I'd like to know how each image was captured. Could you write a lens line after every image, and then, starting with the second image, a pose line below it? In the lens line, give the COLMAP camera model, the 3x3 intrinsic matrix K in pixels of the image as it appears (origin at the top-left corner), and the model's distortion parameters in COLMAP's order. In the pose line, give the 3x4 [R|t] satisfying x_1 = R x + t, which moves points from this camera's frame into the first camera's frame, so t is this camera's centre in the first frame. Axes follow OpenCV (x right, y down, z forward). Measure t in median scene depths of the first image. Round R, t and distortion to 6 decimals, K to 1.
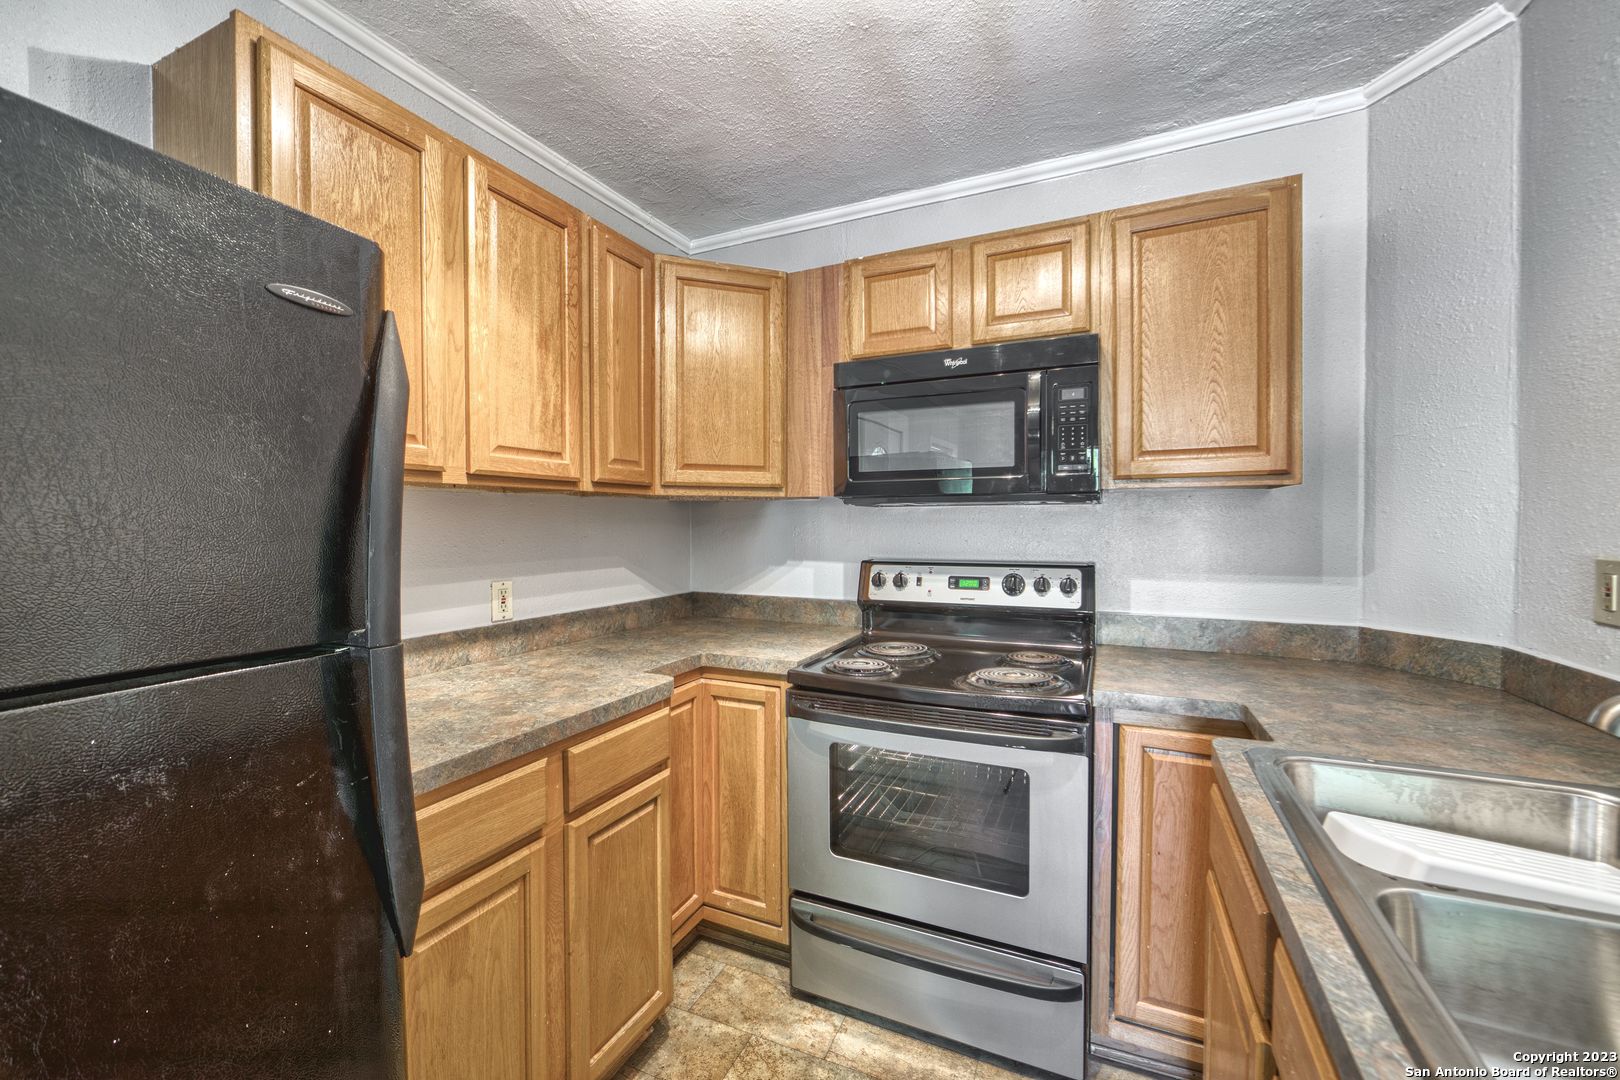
lens RADIAL K [[637.8, 0, 820.1], [0, 637.8, 533.1], [0, 0, 1]] dist [-0.014326, 0.003383]
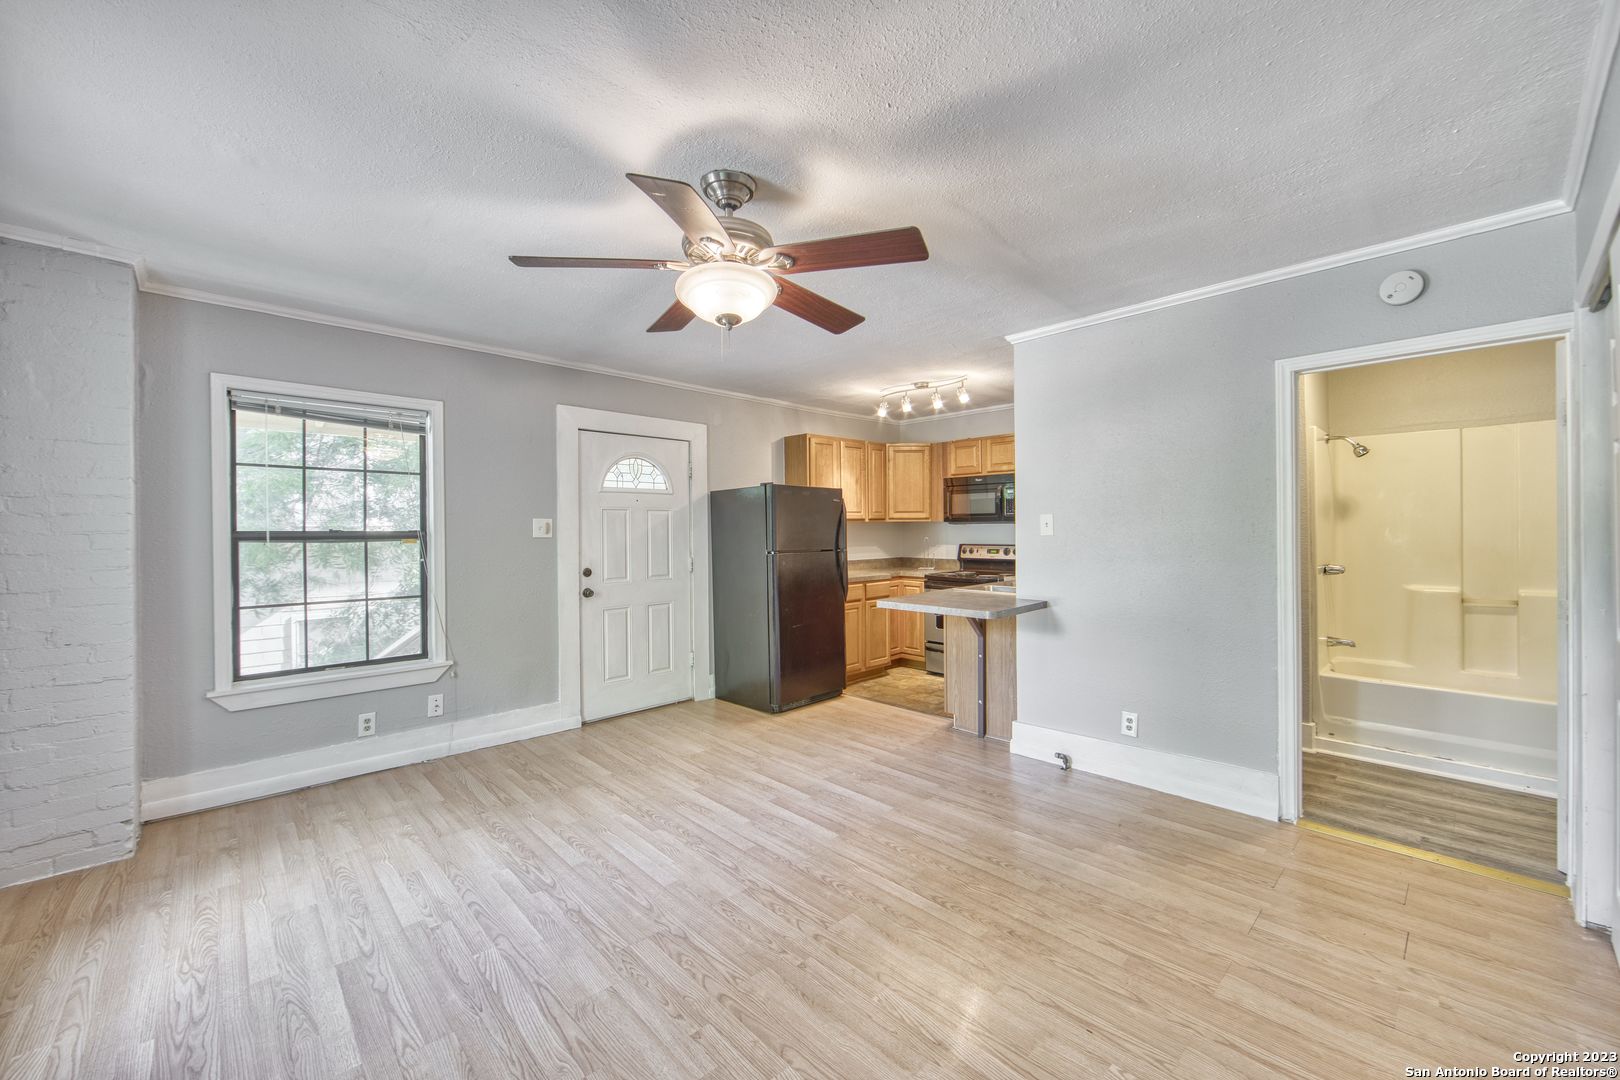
lens RADIAL K [[637.8, 0, 821.6], [0, 637.8, 533.4], [0, 0, 1]] dist [-0.014326, 0.003383]
pose [[0.933663, -0.001260, -0.358151, 0.620699], [0.000053, 0.999994, -0.003381, 0.008916], [0.358153, 0.003138, 0.933658, -2.241123]]
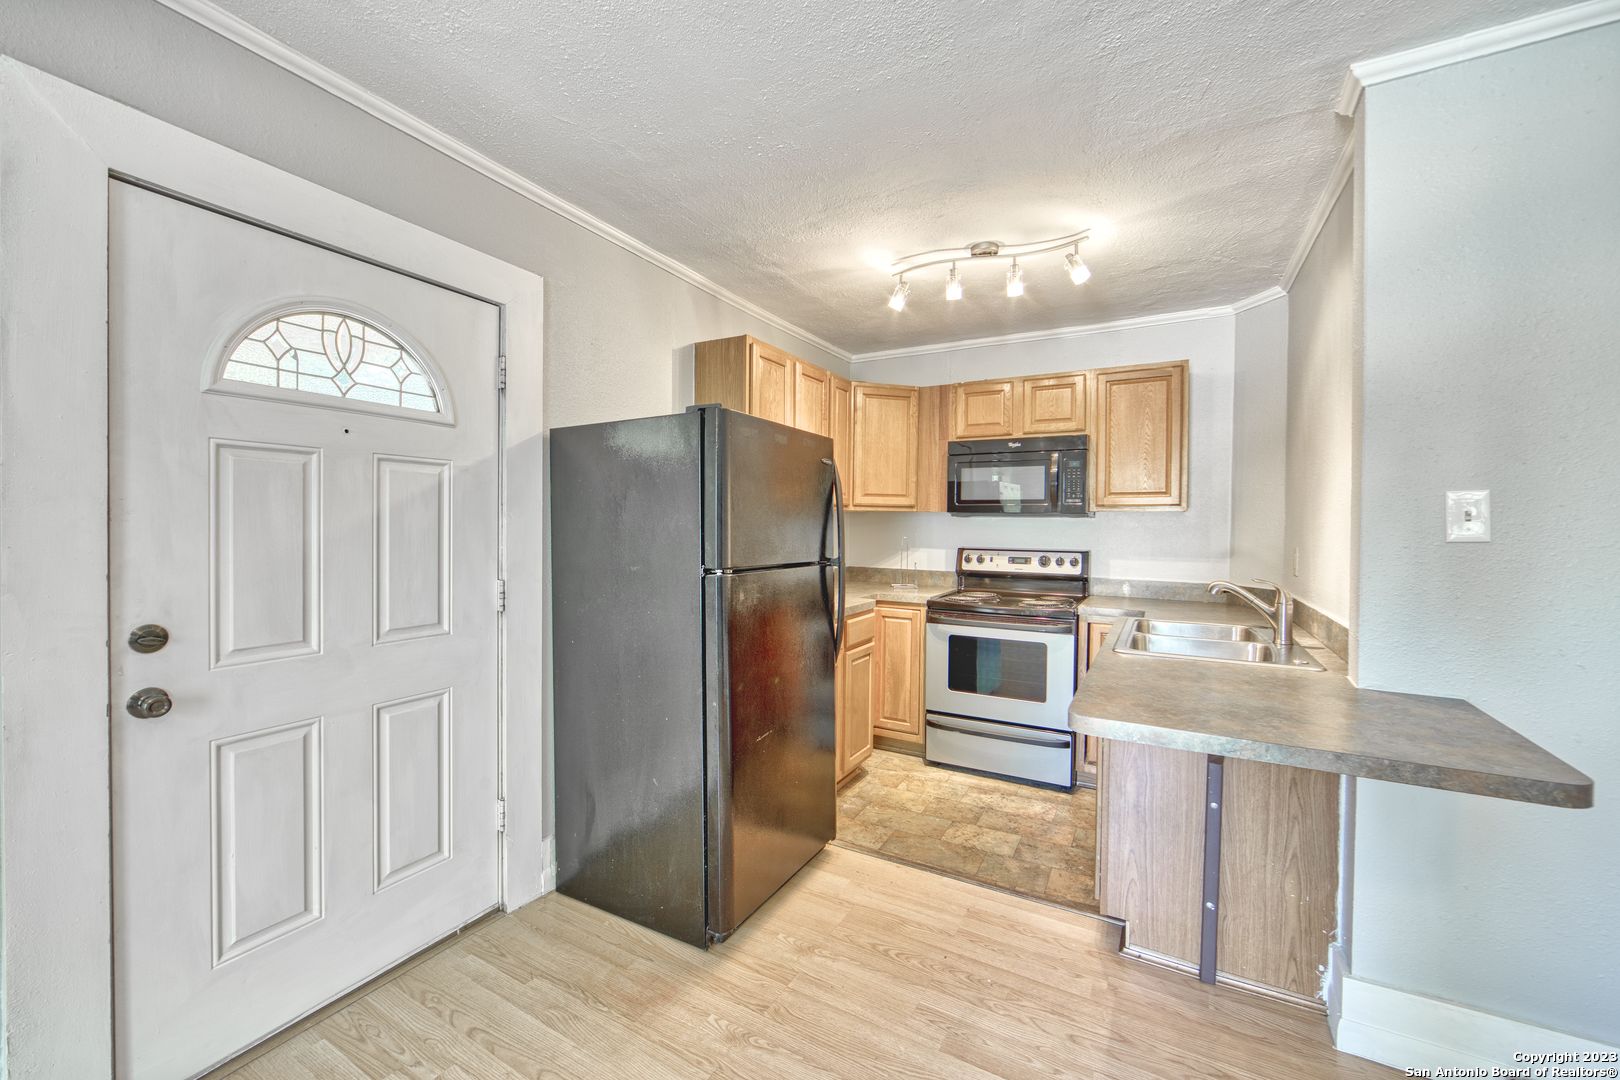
lens RADIAL K [[637.8, 0, 821.5], [0, 637.8, 533.3], [0, 0, 1]] dist [-0.014326, 0.003383]
pose [[0.997053, 0.014971, -0.075244, -0.224197], [-0.015001, 0.999887, 0.000171, 0.010189], [0.075238, 0.000958, 0.997165, -0.981758]]
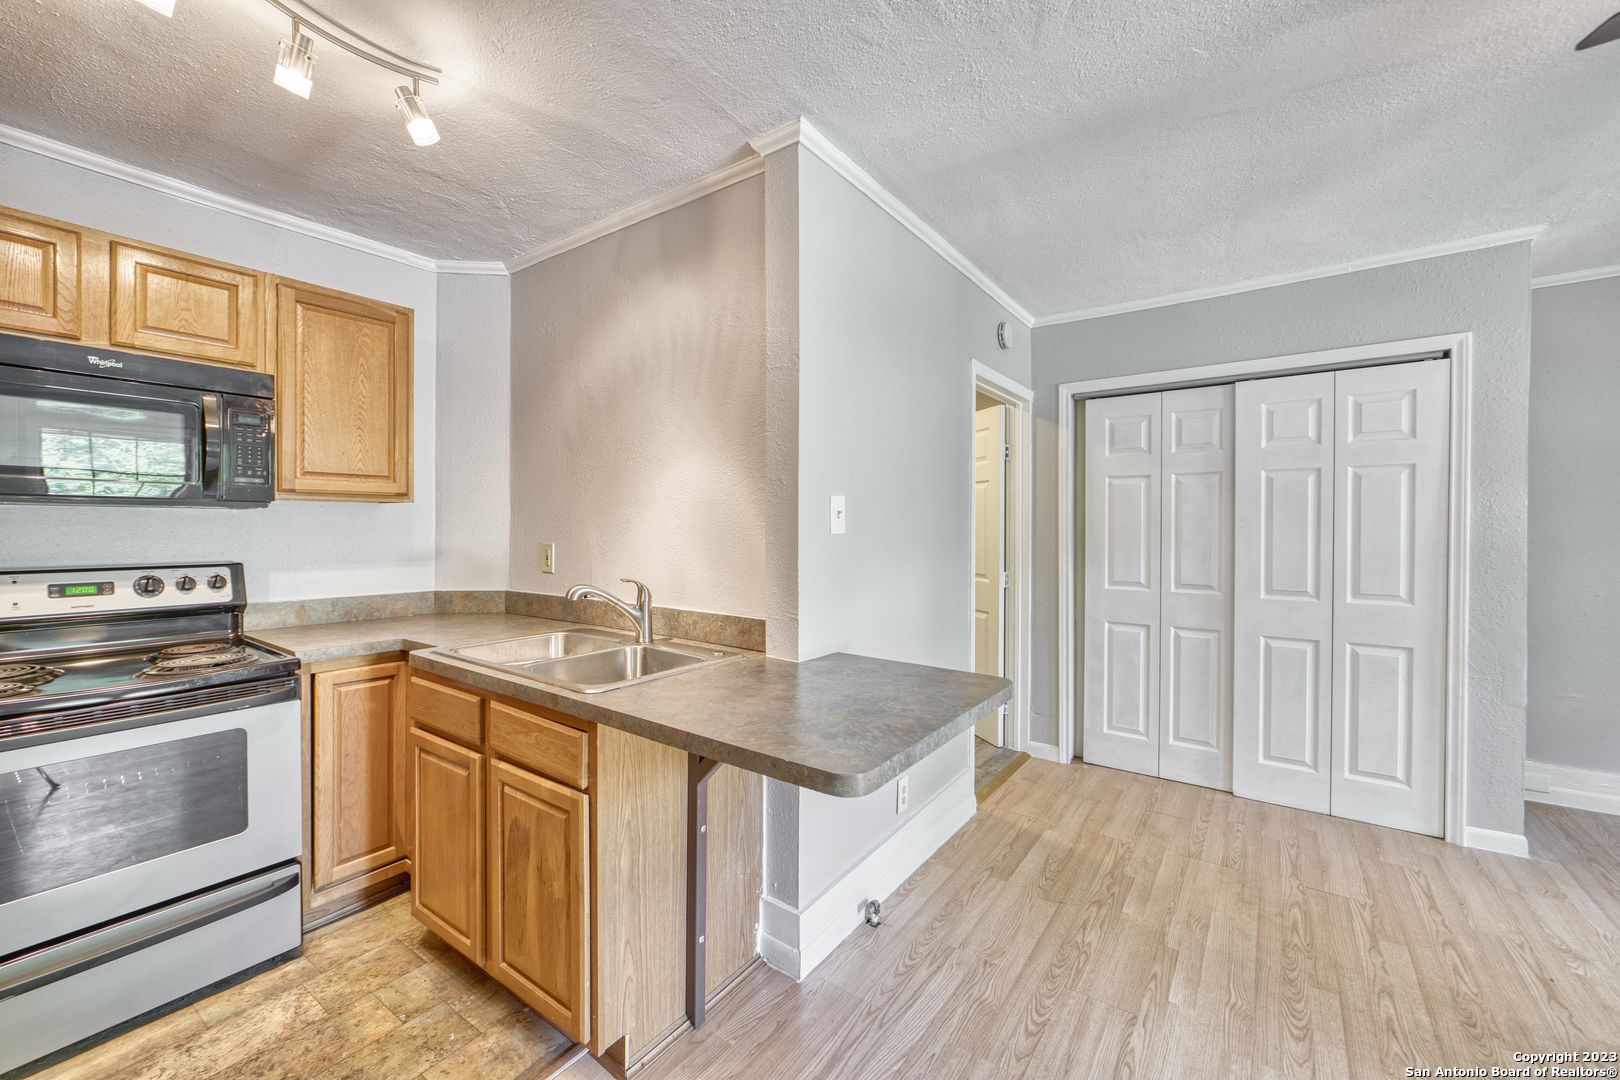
lens RADIAL K [[637.8, 0, 822.1], [0, 637.8, 533.3], [0, 0, 1]] dist [-0.014326, 0.003383]
pose [[0.181164, -0.005669, 0.983437, -0.547410], [0.009973, 0.999943, 0.003927, 0.003671], [-0.983402, 0.009097, 0.181210, -0.264260]]
